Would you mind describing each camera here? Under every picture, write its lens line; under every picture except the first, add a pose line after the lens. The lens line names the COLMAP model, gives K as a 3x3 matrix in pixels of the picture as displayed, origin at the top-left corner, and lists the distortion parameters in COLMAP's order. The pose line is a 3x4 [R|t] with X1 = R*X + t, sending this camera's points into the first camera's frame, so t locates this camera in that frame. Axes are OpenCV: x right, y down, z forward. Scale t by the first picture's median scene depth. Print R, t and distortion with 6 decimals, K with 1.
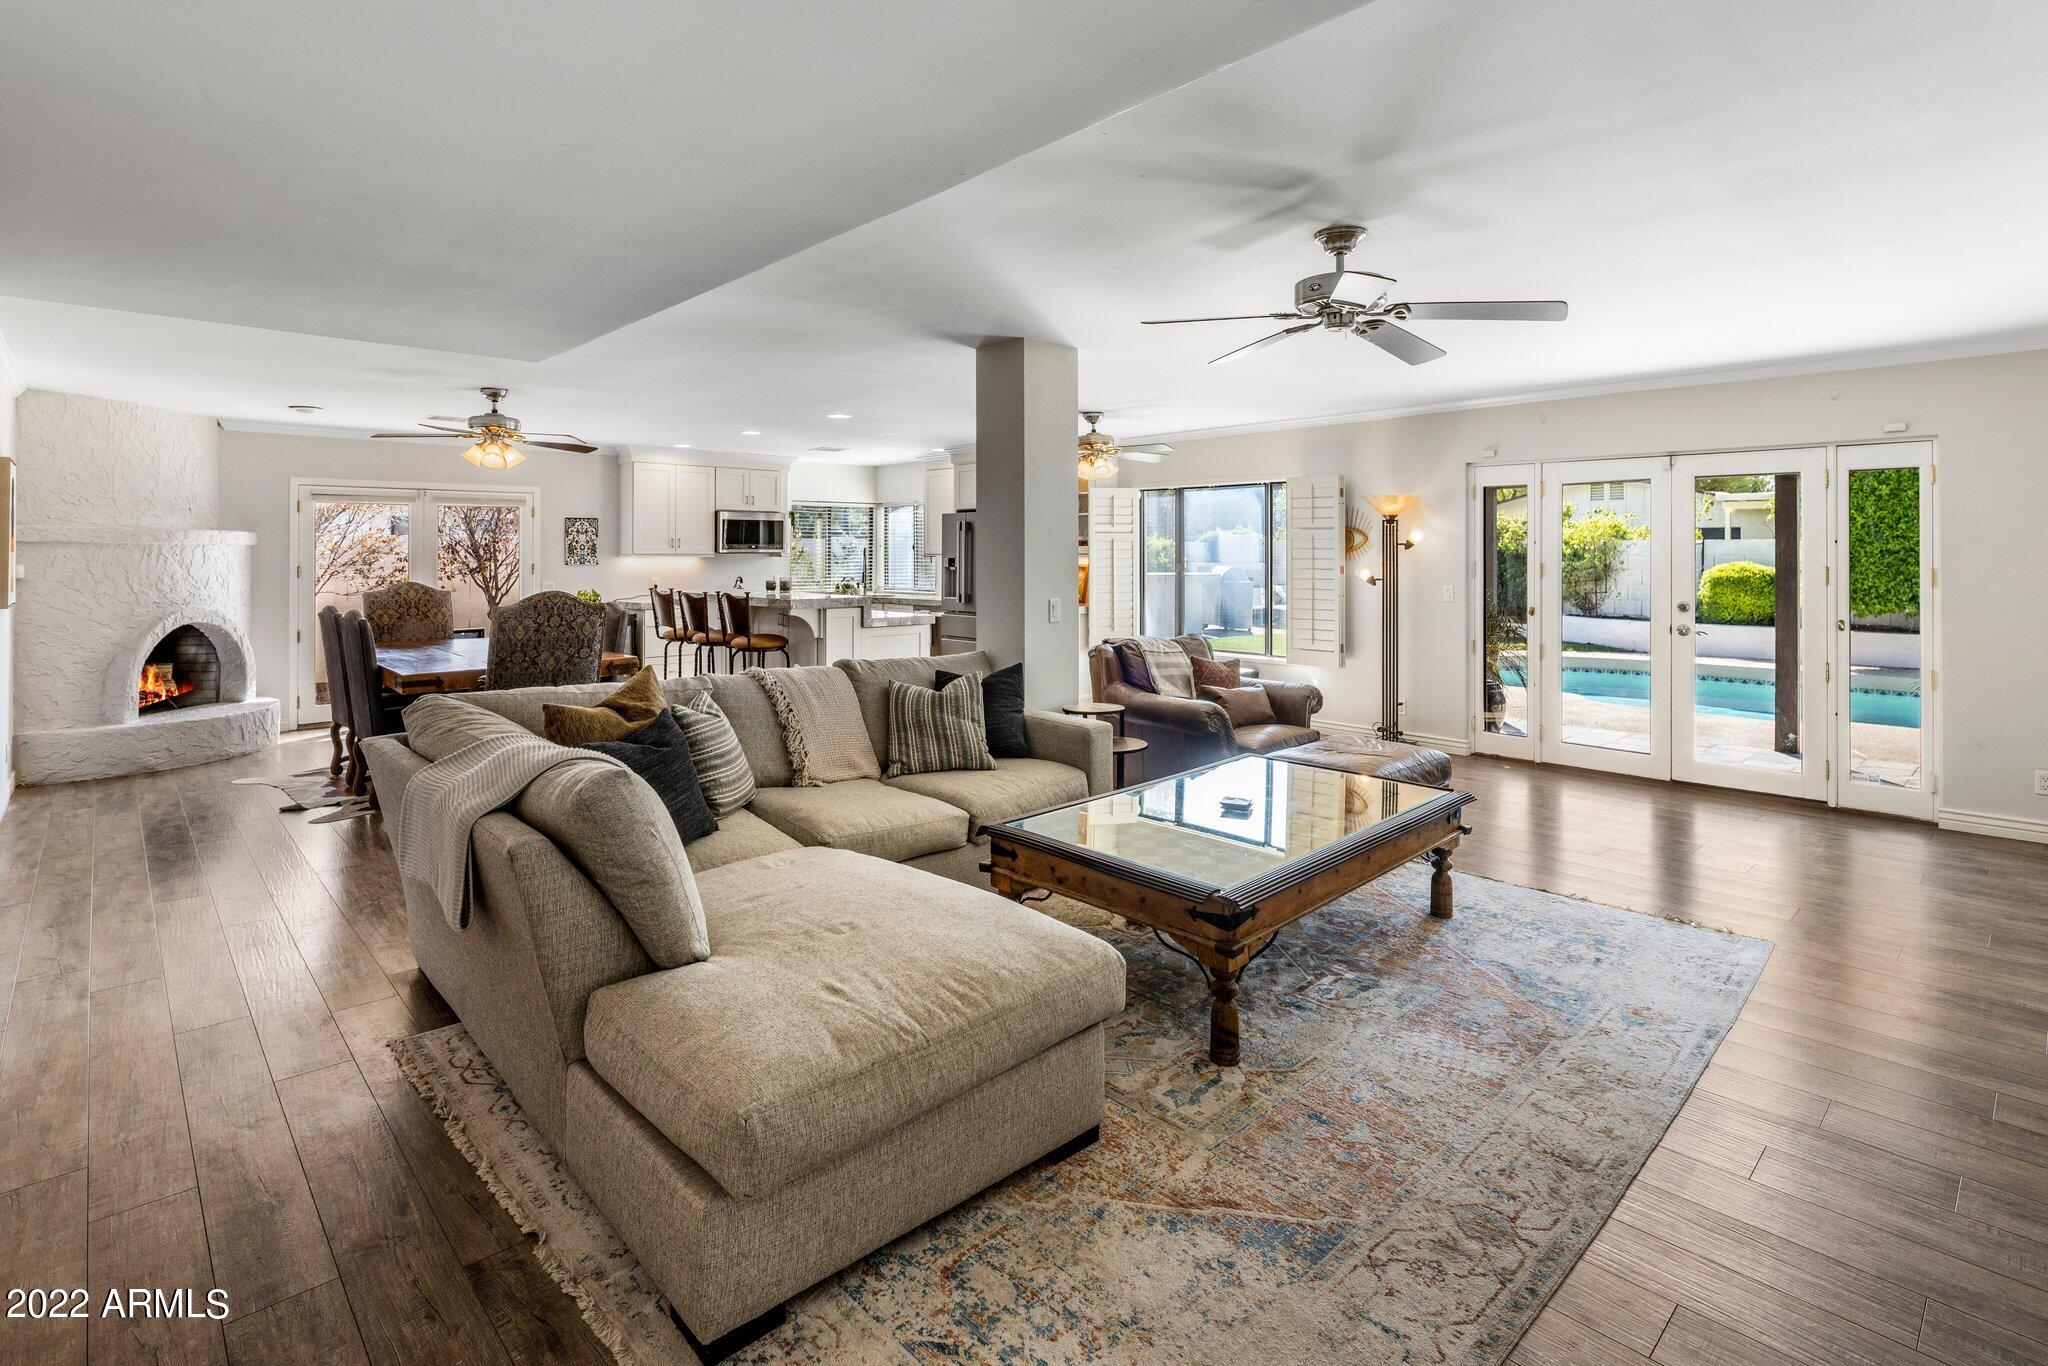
lens RADIAL K [[995.0, 0, 1022.4], [0, 995.0, 529.8], [0, 0, 1]] dist [0.006116, -0.004661]
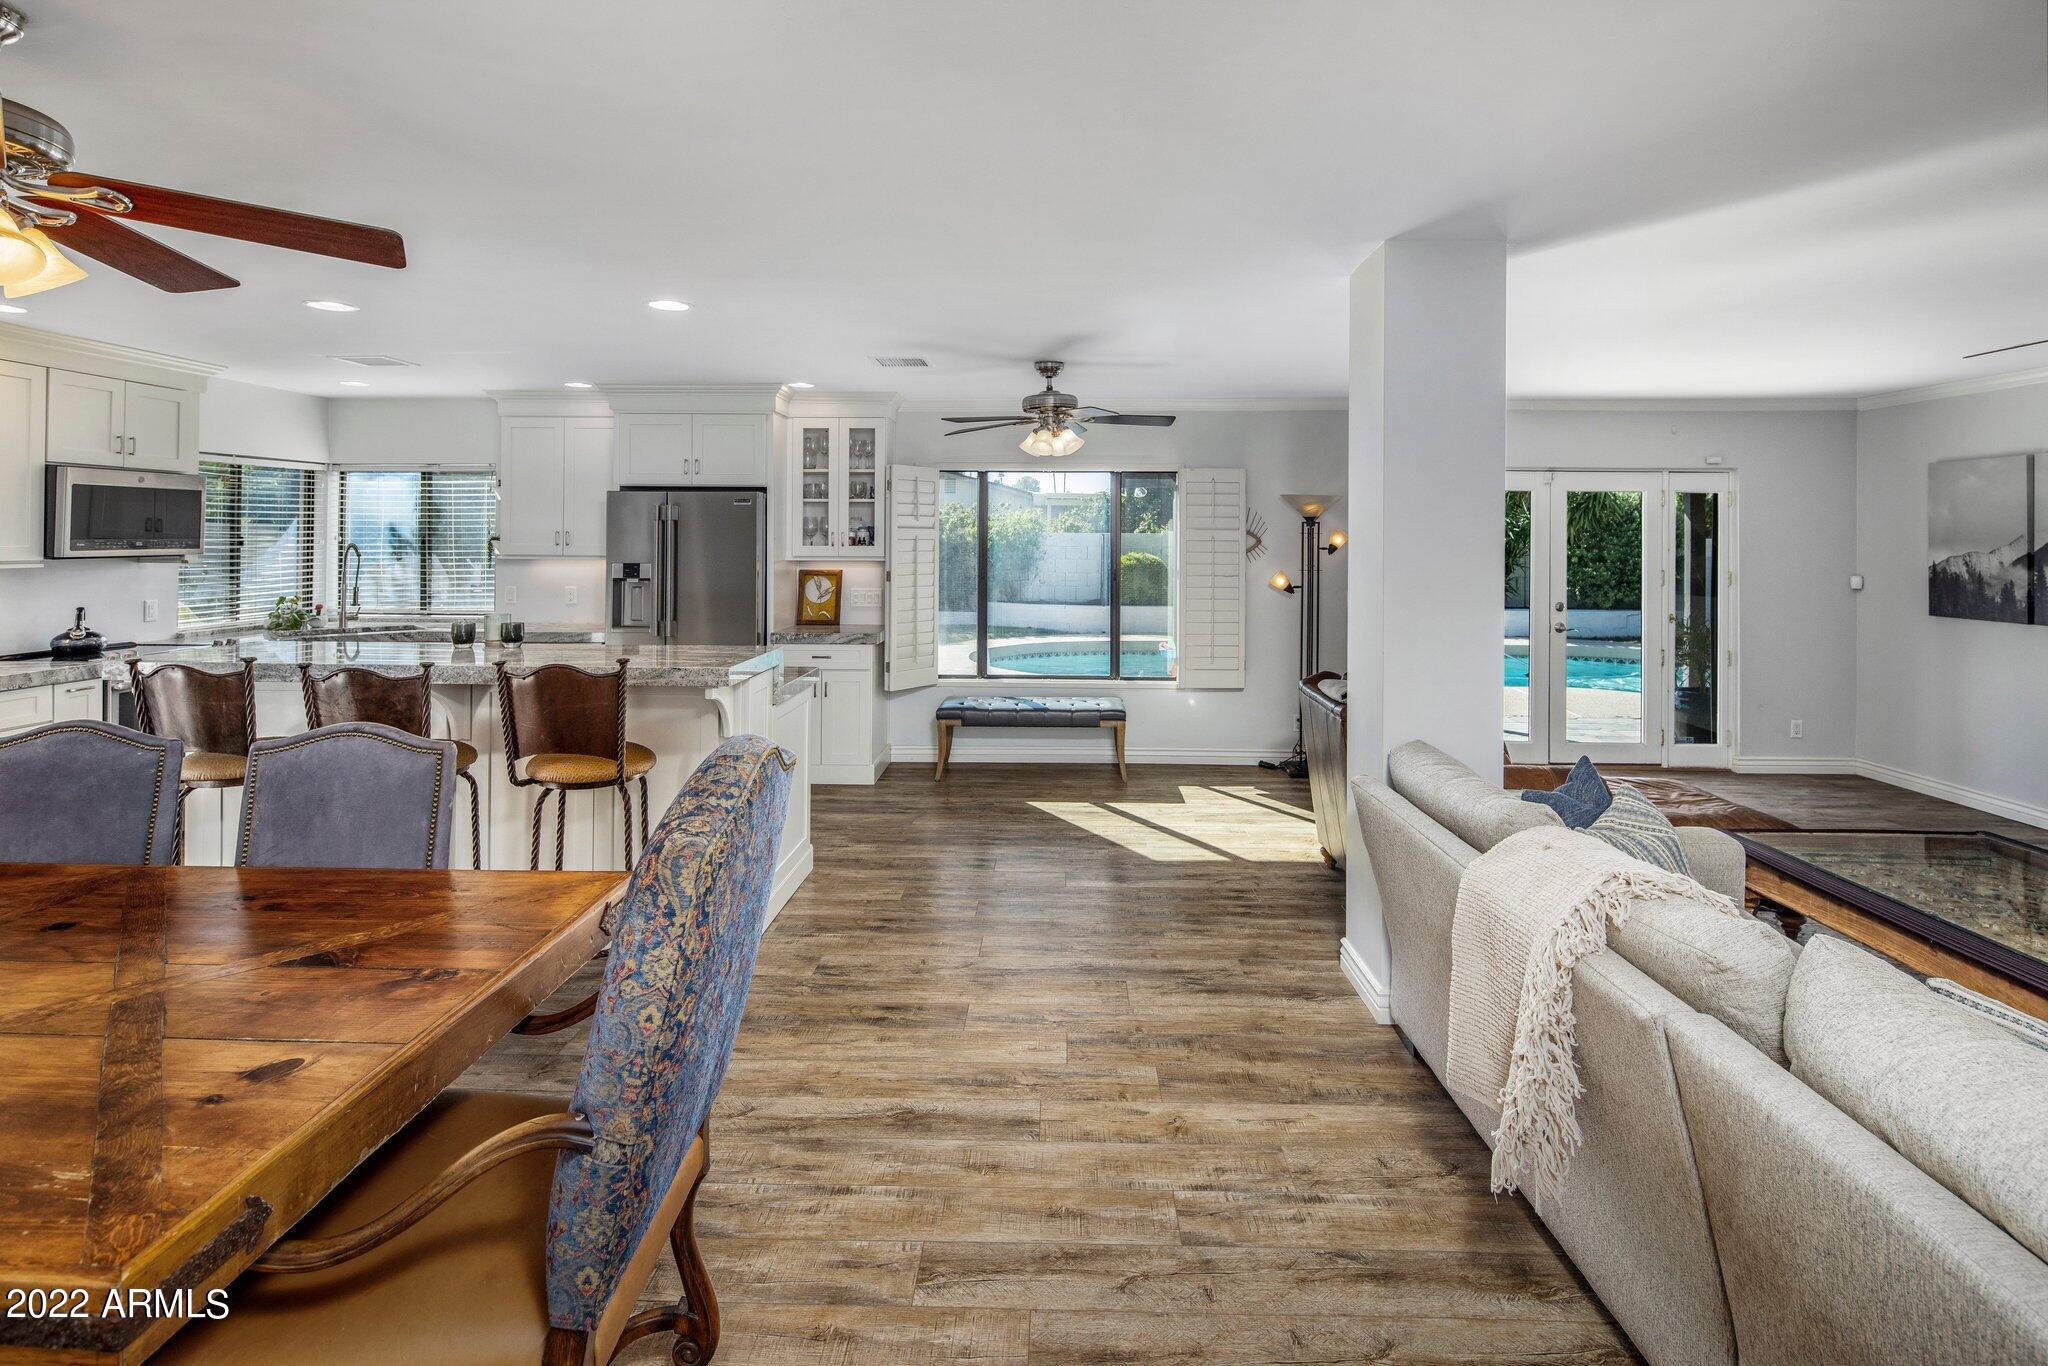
lens RADIAL K [[995.0, 0, 1037.0], [0, 995.0, 532.3], [0, 0, 1]] dist [0.006116, -0.004661]
pose [[0.701470, 0.007869, 0.712656, -0.335119], [-0.022665, 0.999680, 0.011271, -0.003717], [-0.712338, -0.024058, 0.701424, 0.387709]]
